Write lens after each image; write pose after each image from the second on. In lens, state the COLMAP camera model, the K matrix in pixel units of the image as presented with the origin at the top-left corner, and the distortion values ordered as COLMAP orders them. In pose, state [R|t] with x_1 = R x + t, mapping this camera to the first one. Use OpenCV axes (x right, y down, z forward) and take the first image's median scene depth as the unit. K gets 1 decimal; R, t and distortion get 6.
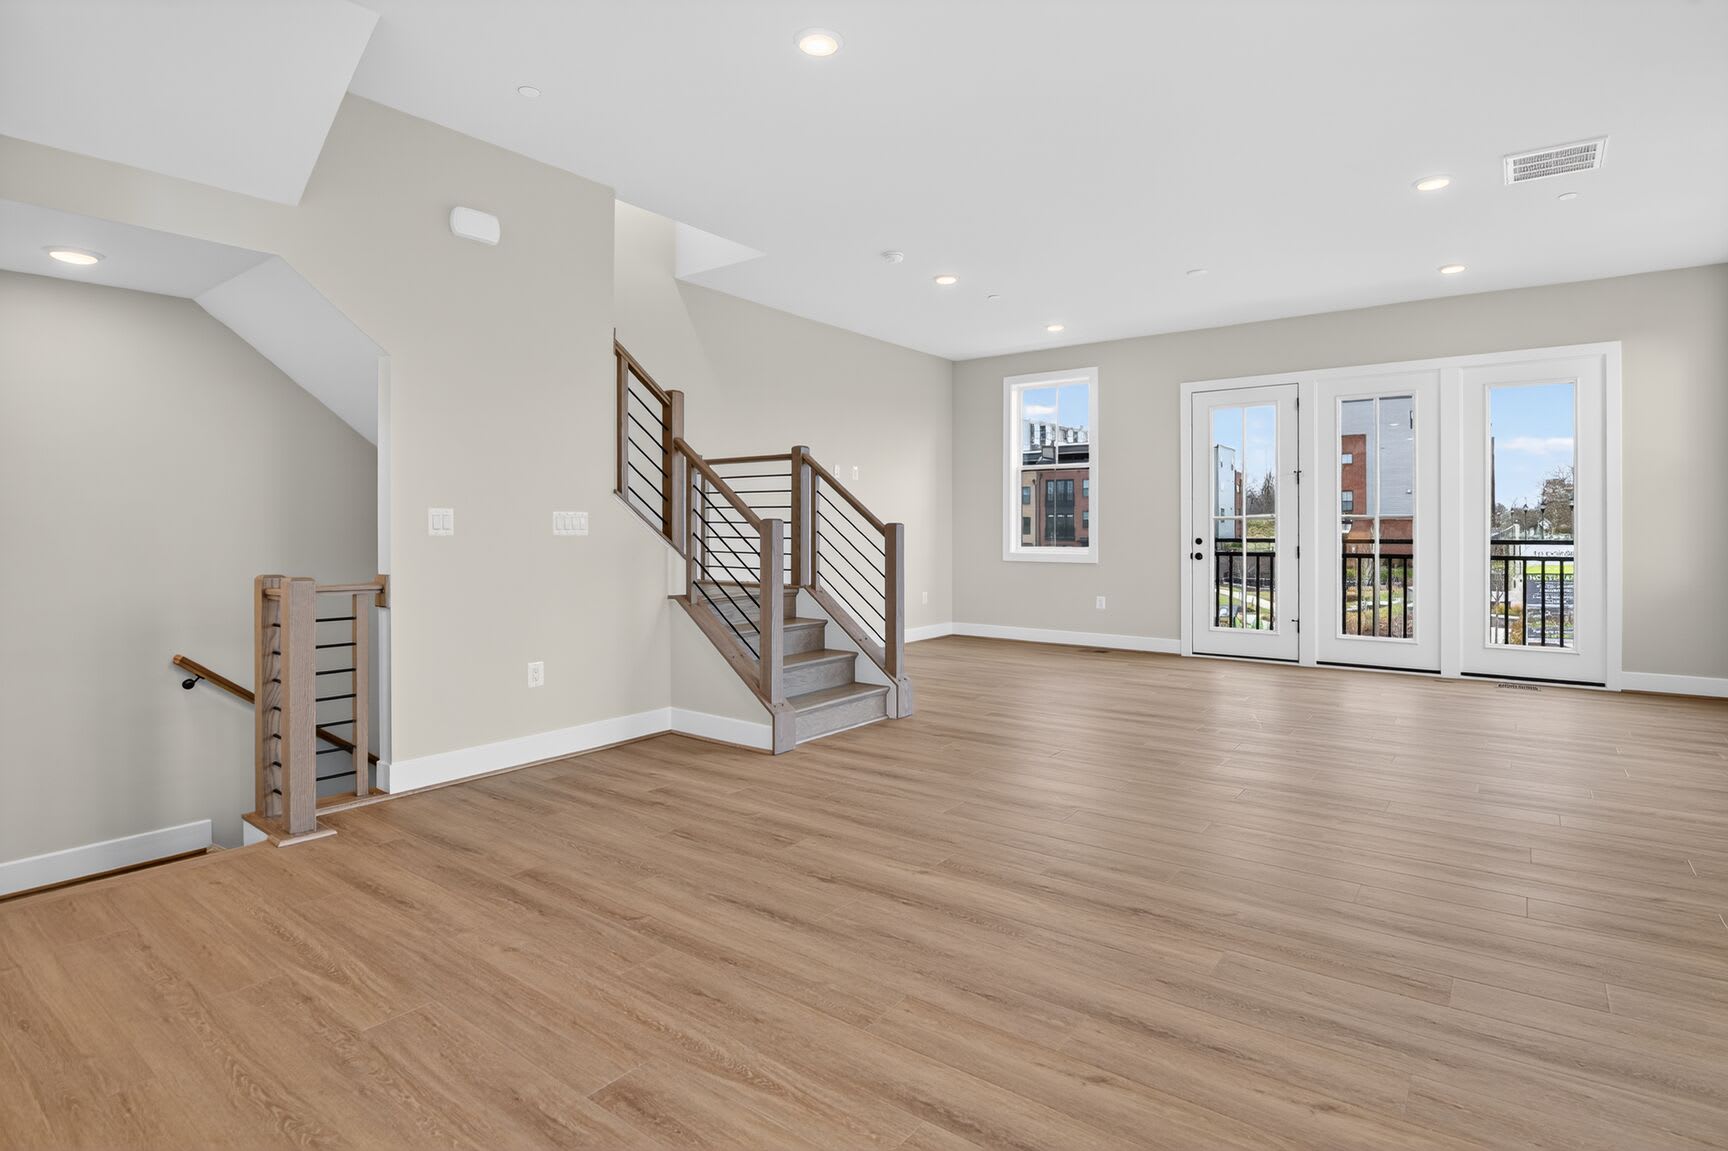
lens RADIAL K [[790.4, 0, 881.7], [0, 790.4, 545.0], [0, 0, 1]] dist [-0.004747, -0.026340]
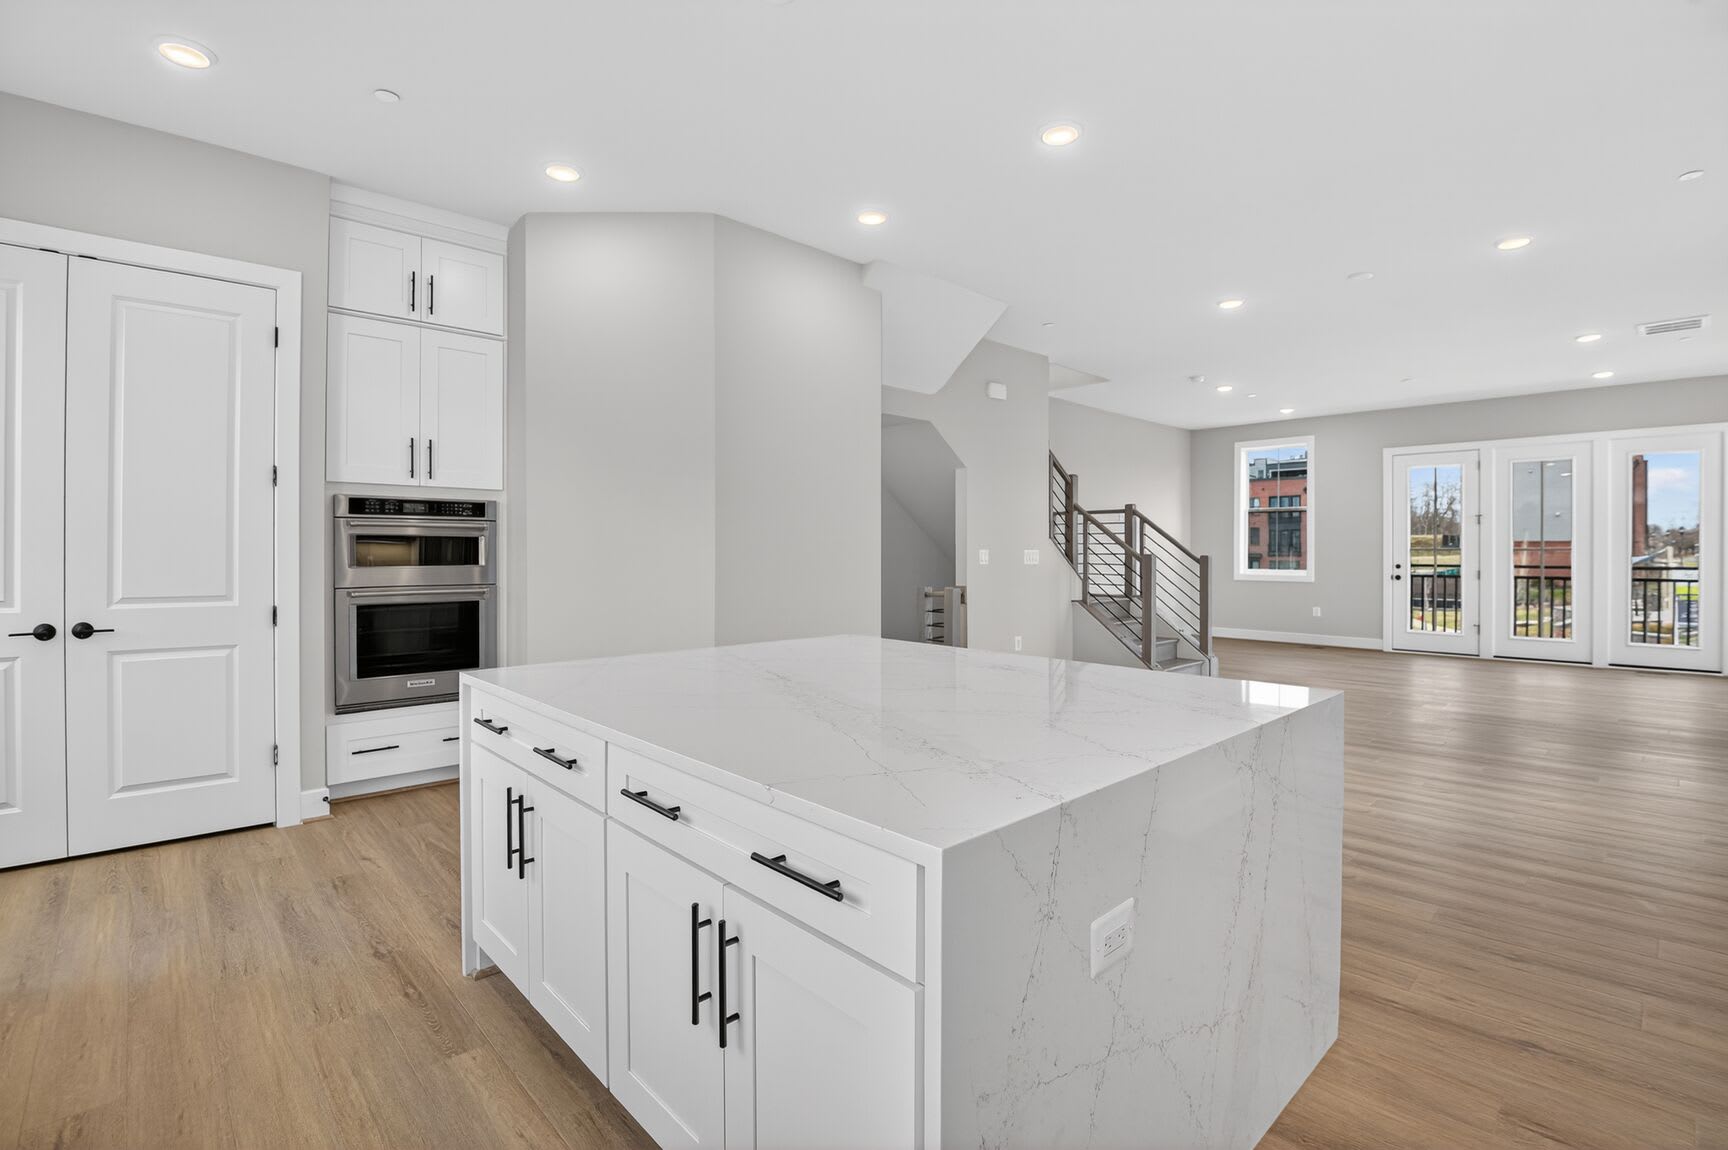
lens RADIAL K [[780.8, 0, 870.5], [0, 780.8, 564.8], [0, 0, 1]] dist [-0.000400, -0.022102]
pose [[0.990888, 0.002988, -0.134658, -0.343947], [-0.002595, 0.999992, 0.003100, -0.010116], [0.134666, -0.002723, 0.990887, -0.480270]]
